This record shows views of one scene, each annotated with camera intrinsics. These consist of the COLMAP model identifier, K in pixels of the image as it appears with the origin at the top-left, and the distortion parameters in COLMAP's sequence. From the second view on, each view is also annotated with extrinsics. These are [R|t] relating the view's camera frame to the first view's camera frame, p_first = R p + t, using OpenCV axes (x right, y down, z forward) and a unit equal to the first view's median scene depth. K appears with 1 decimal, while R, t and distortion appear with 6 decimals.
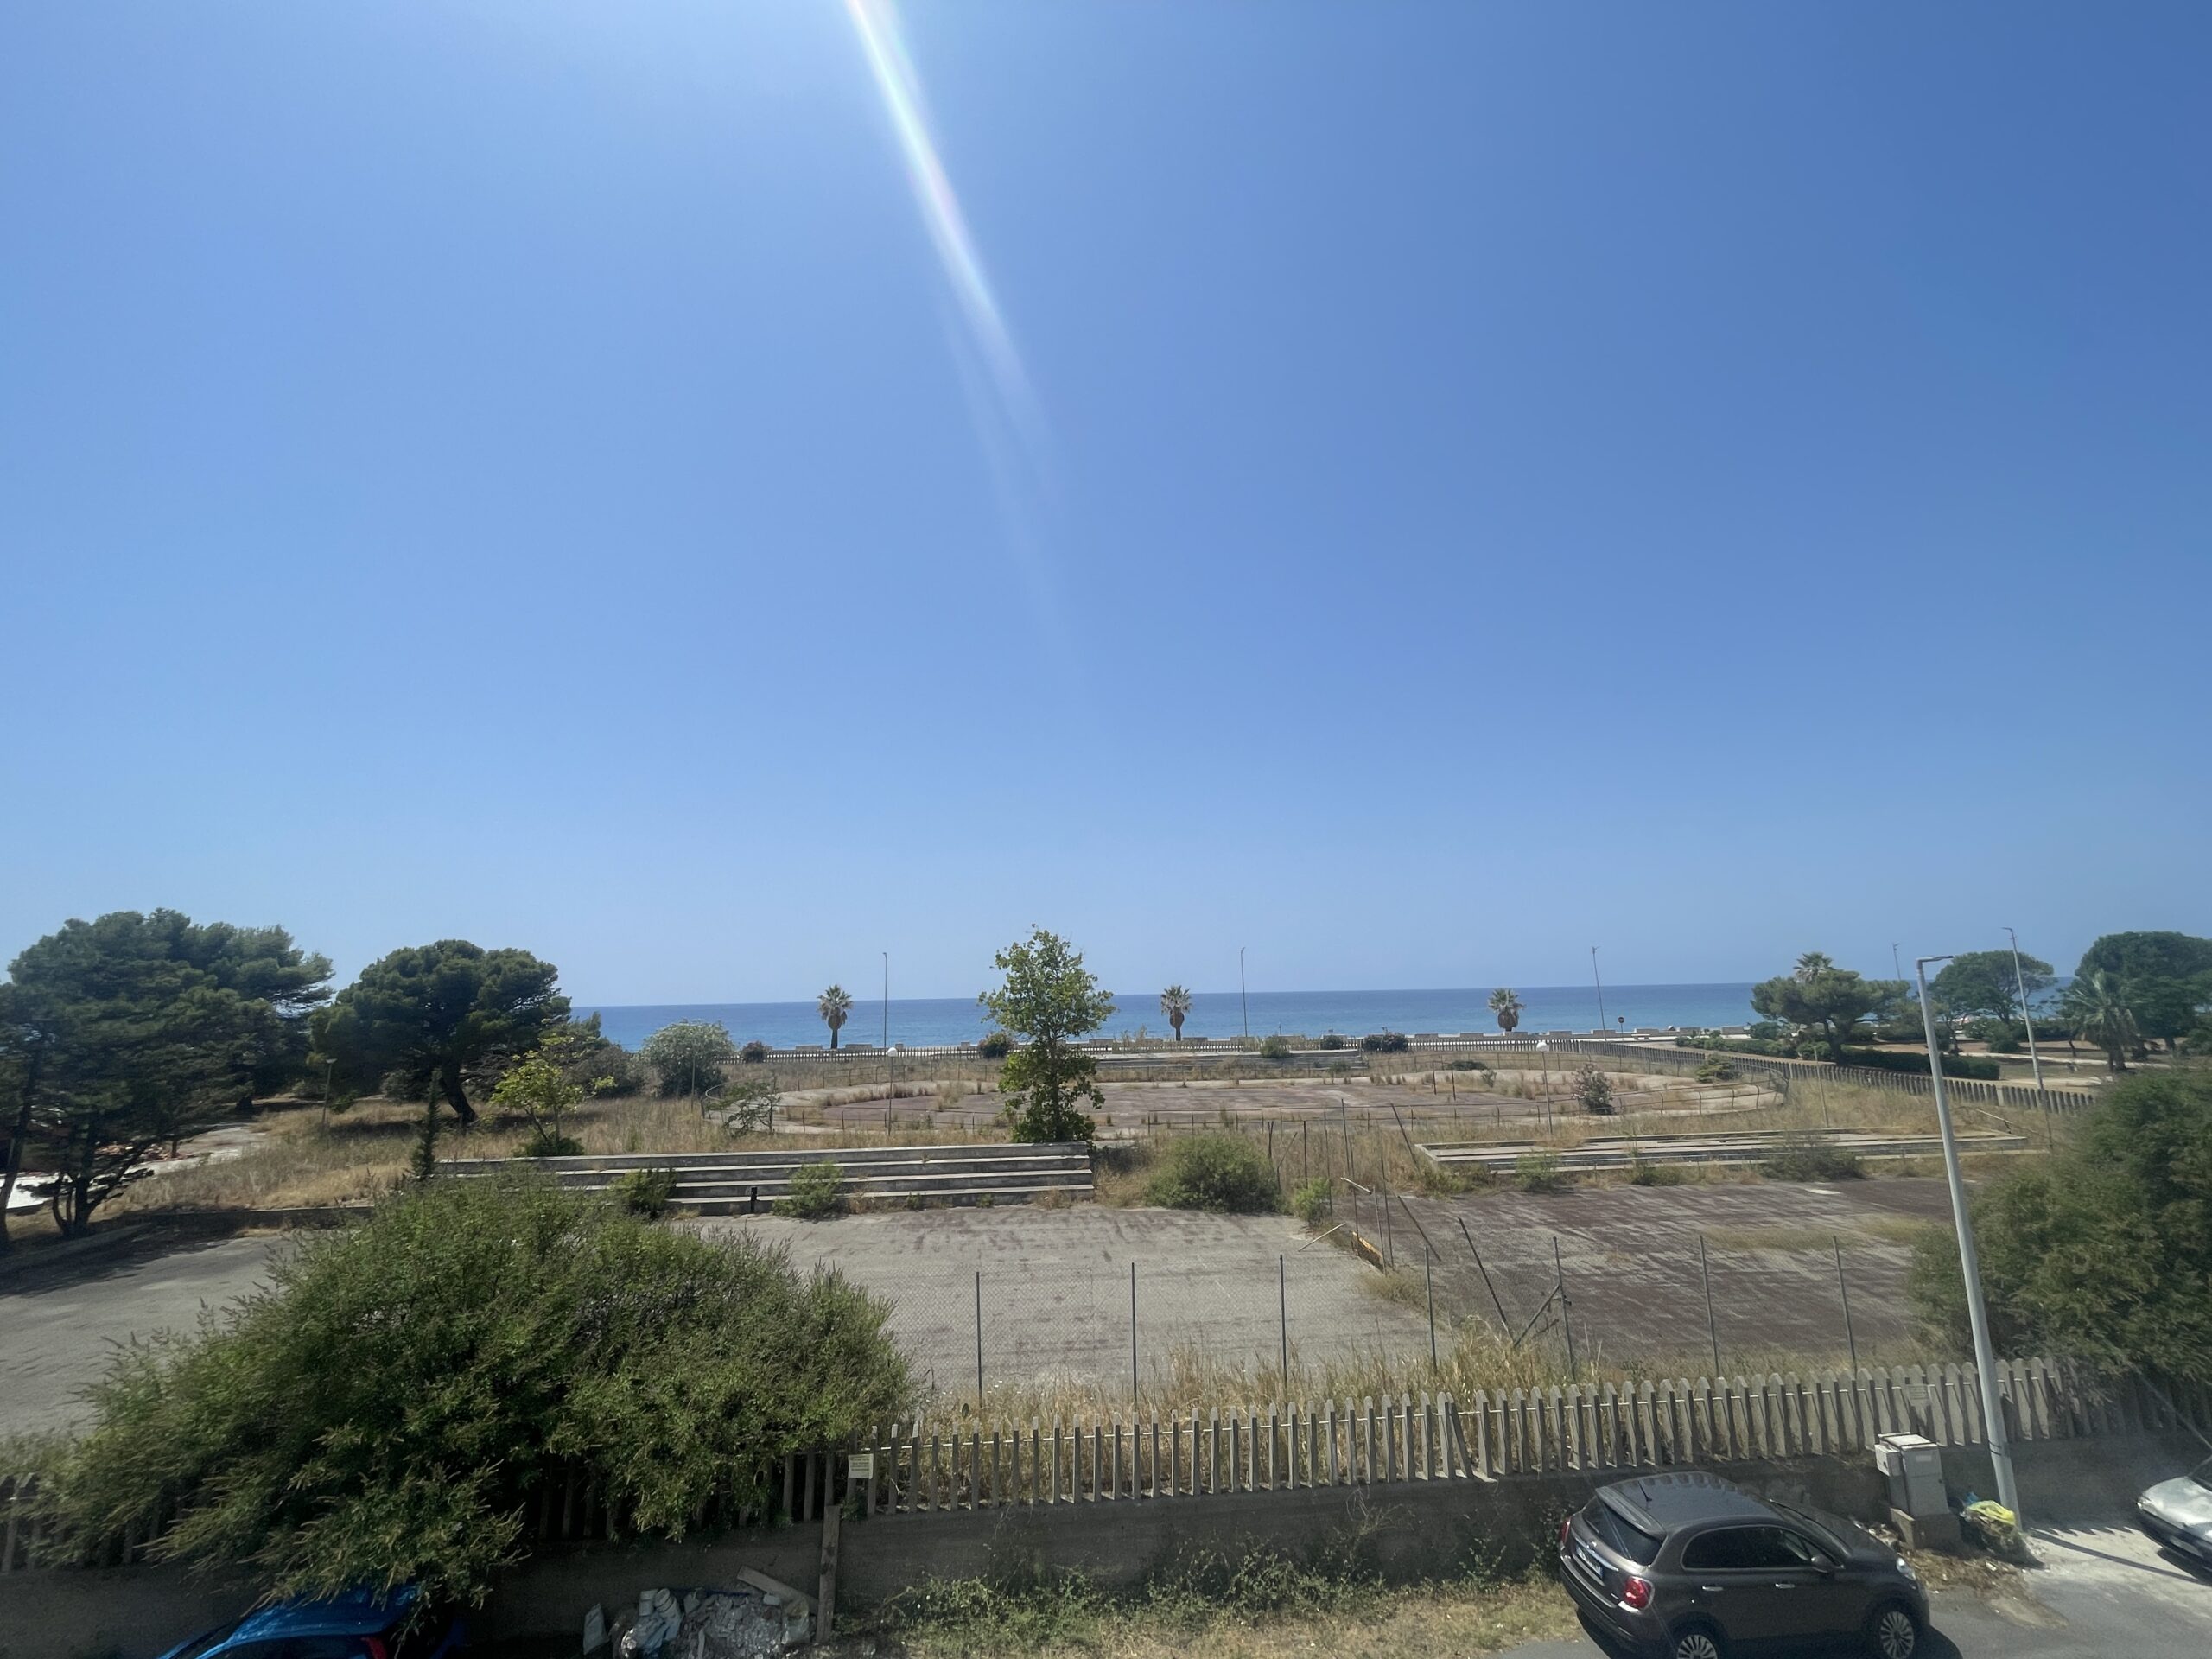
lens RADIAL K [[901.1, 0, 1093.5], [0, 901.1, 828.9], [0, 0, 1]] dist [-0.002134, 0.000031]
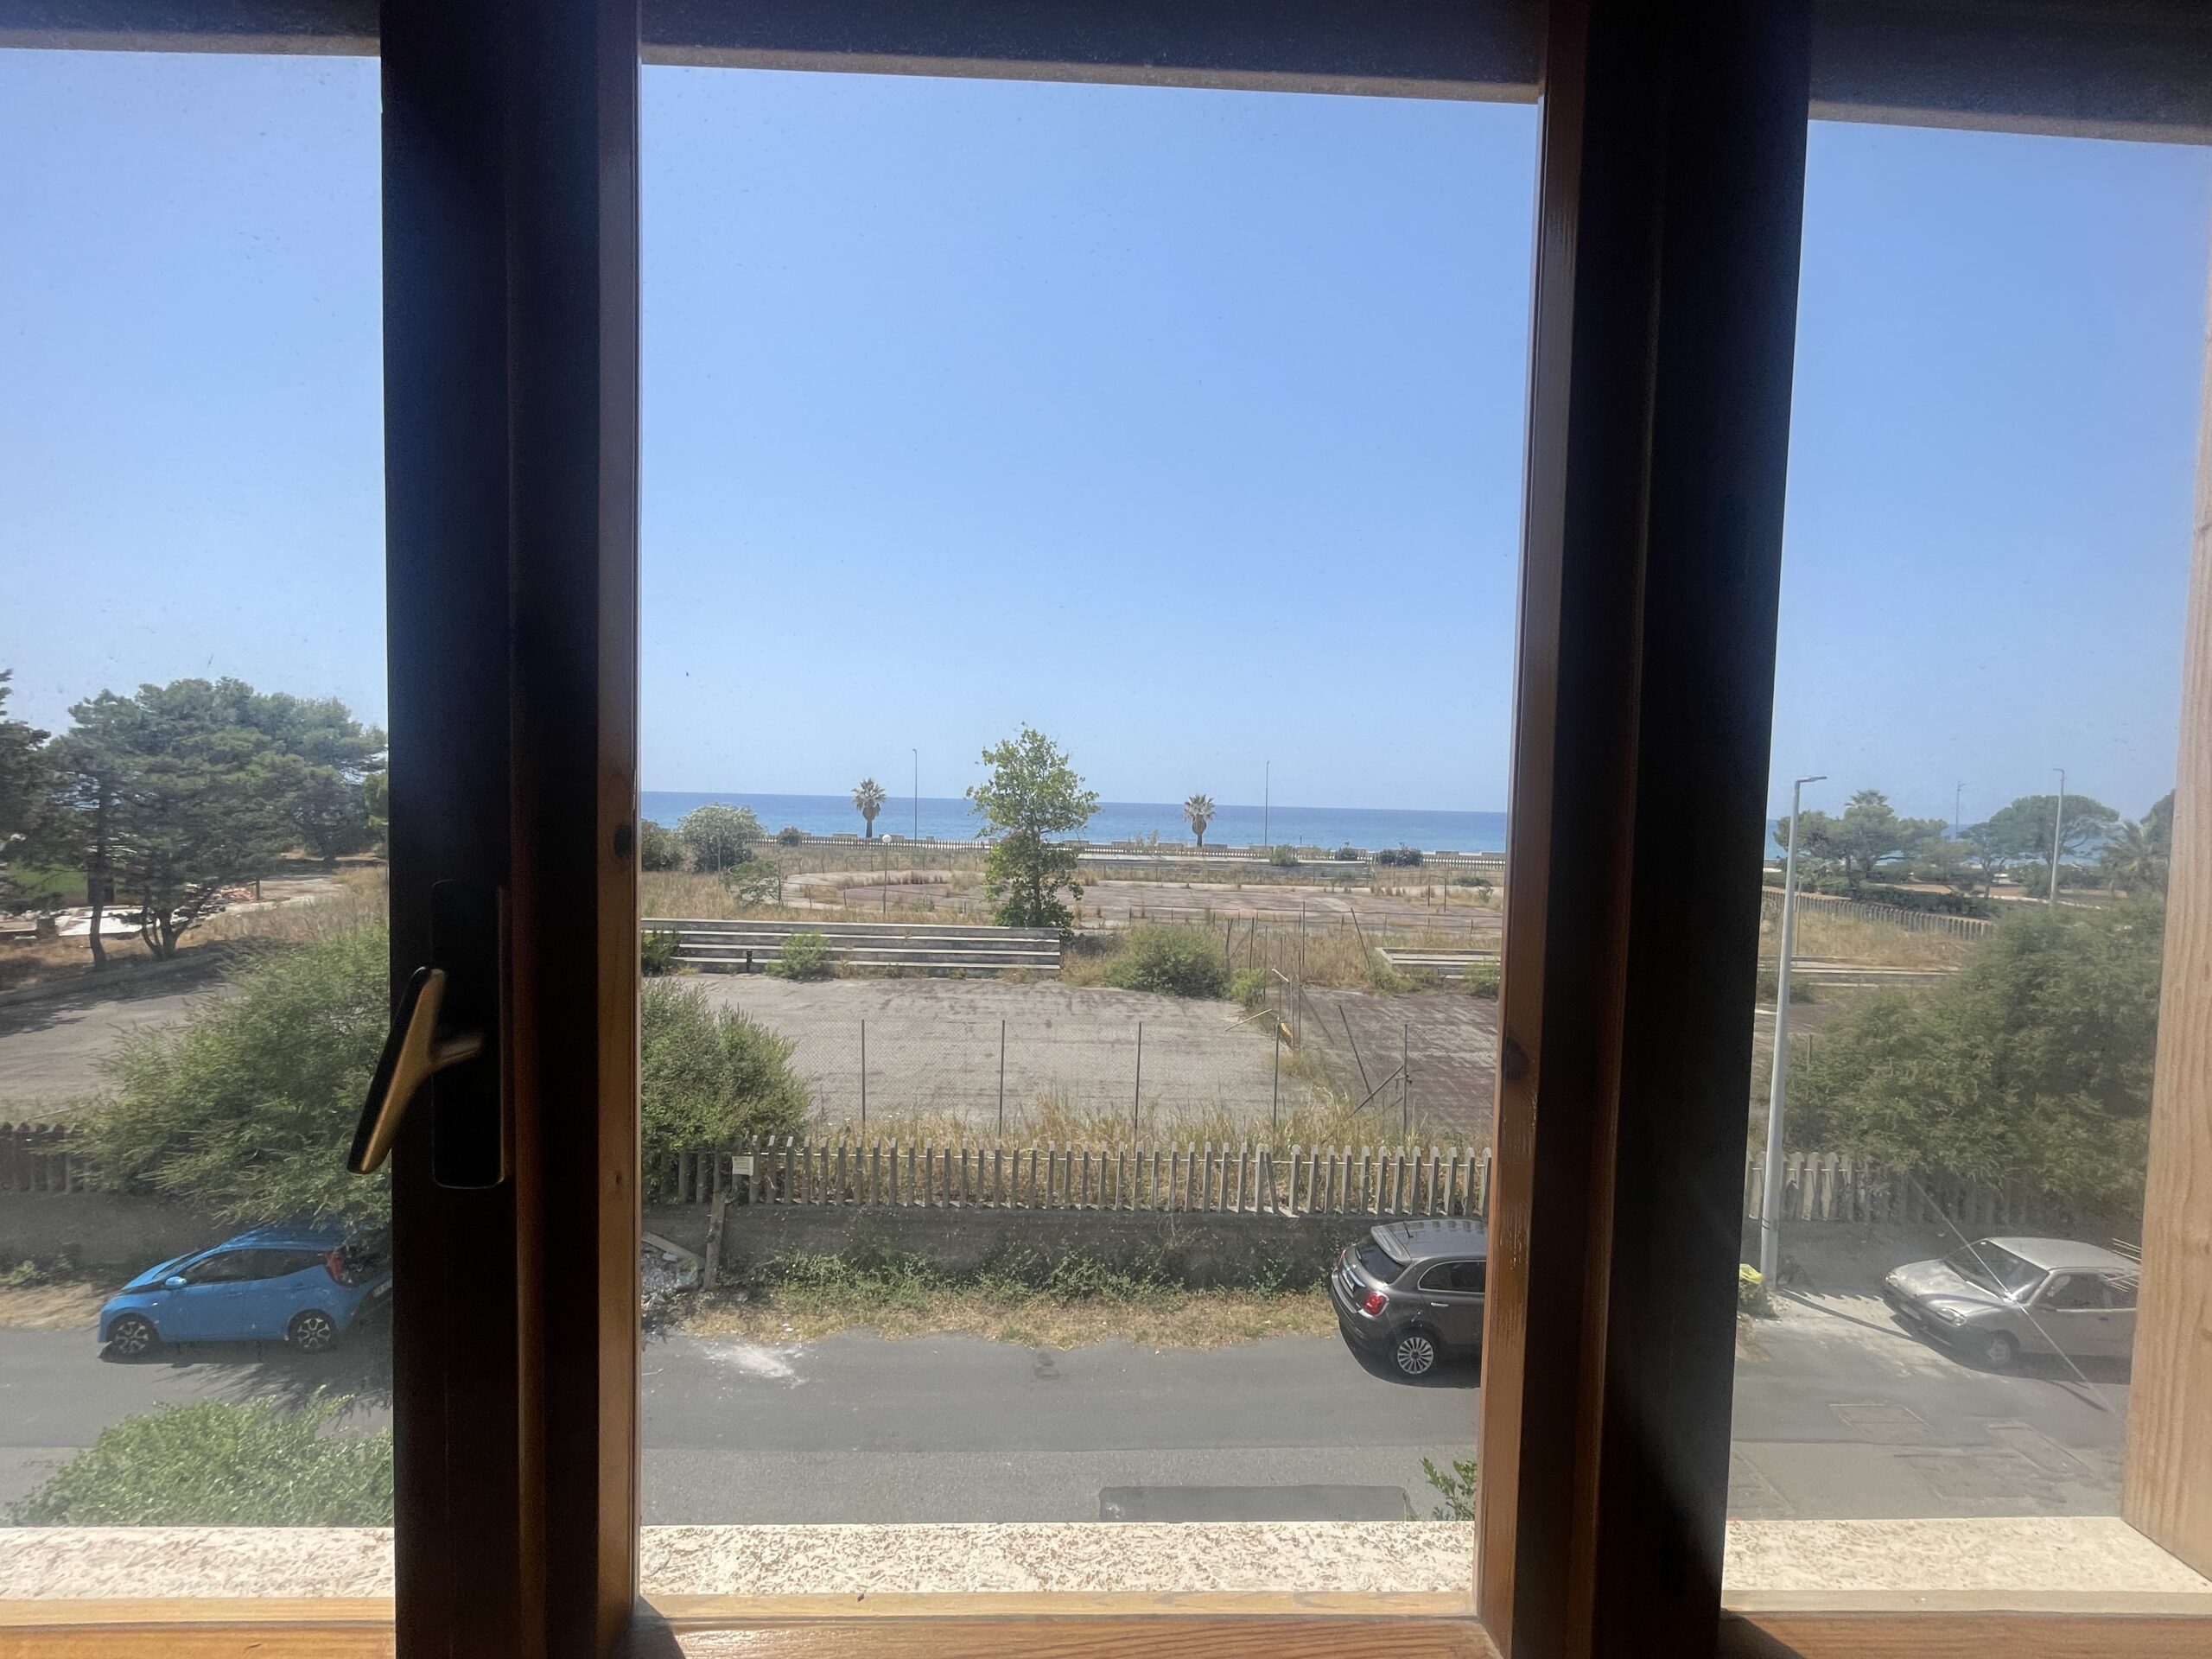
lens RADIAL K [[896.0, 0, 1092.4], [0, 896.0, 826.2], [0, 0, 1]] dist [0.001365, 0.000020]
pose [[0.997248, 0.046360, -0.057851, 0.102745], [-0.033263, 0.977199, 0.209702, 0.006958], [0.066254, -0.207201, 0.976052, -0.008681]]
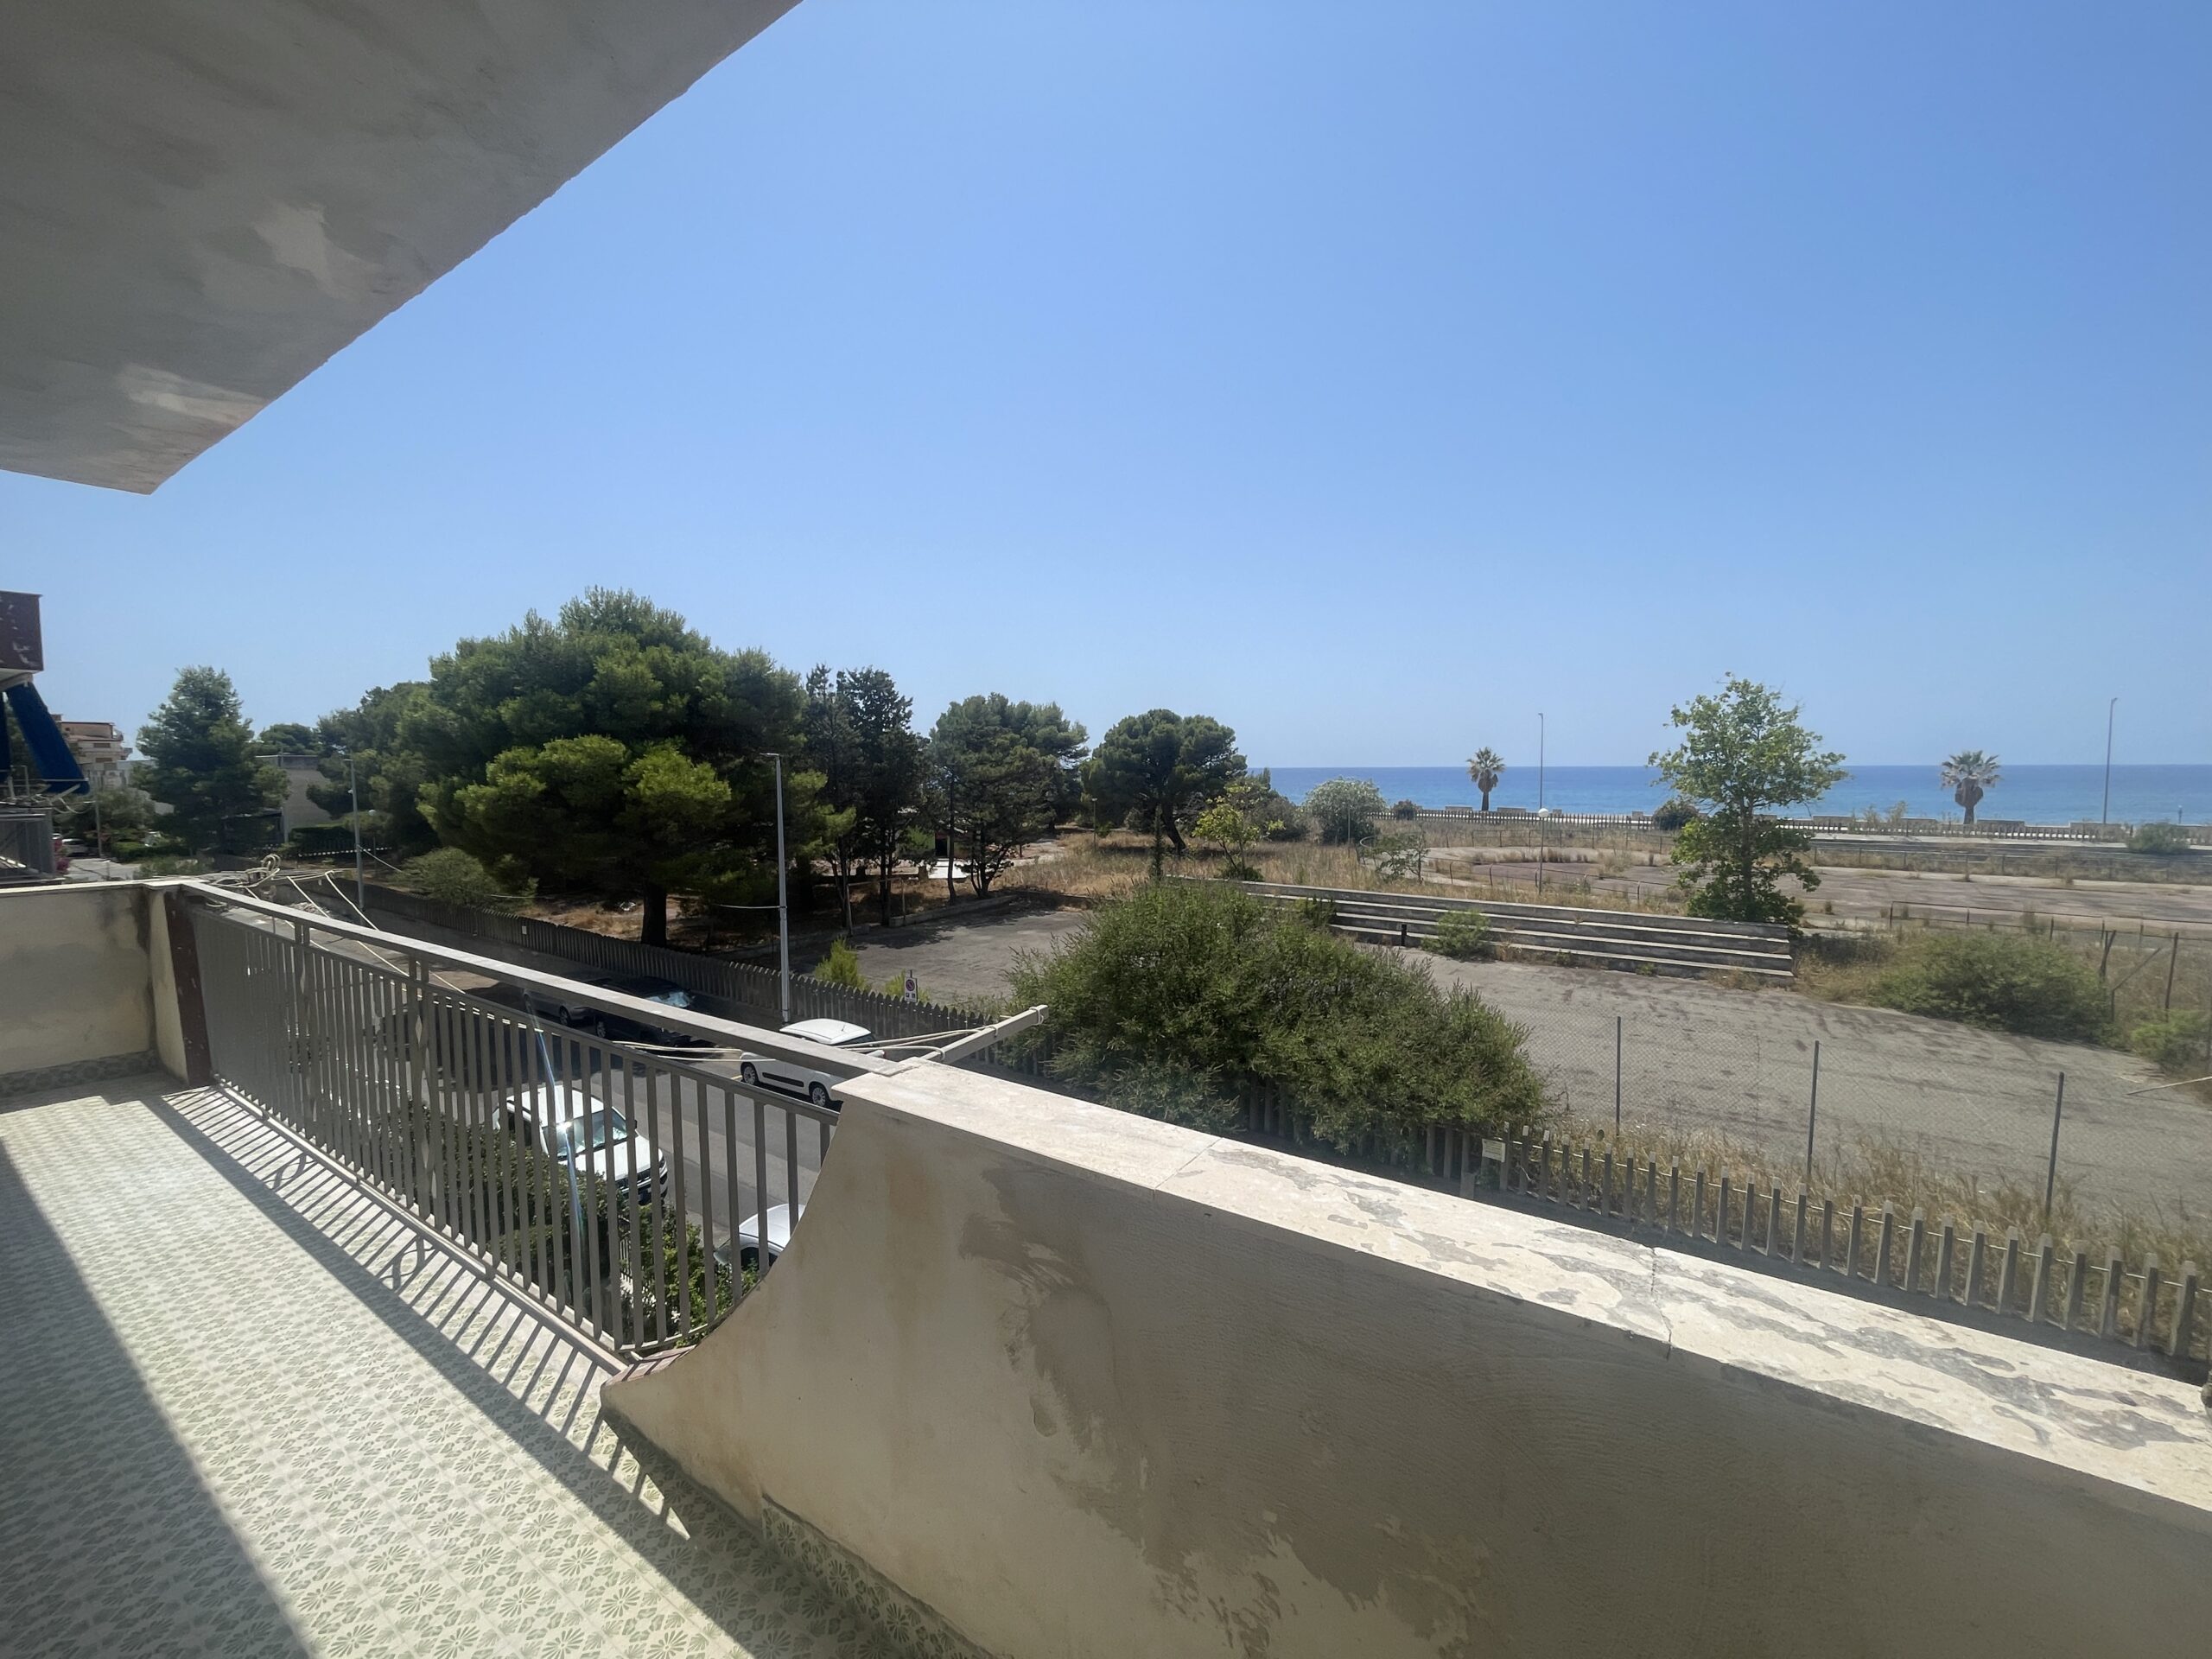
lens RADIAL K [[896.0, 0, 1092.4], [0, 896.0, 826.2], [0, 0, 1]] dist [0.001365, 0.000020]
pose [[0.771036, 0.059442, -0.634012, 0.020451], [0.103515, 0.970691, 0.216895, 0.002785], [0.628322, -0.232863, 0.742284, -0.032133]]
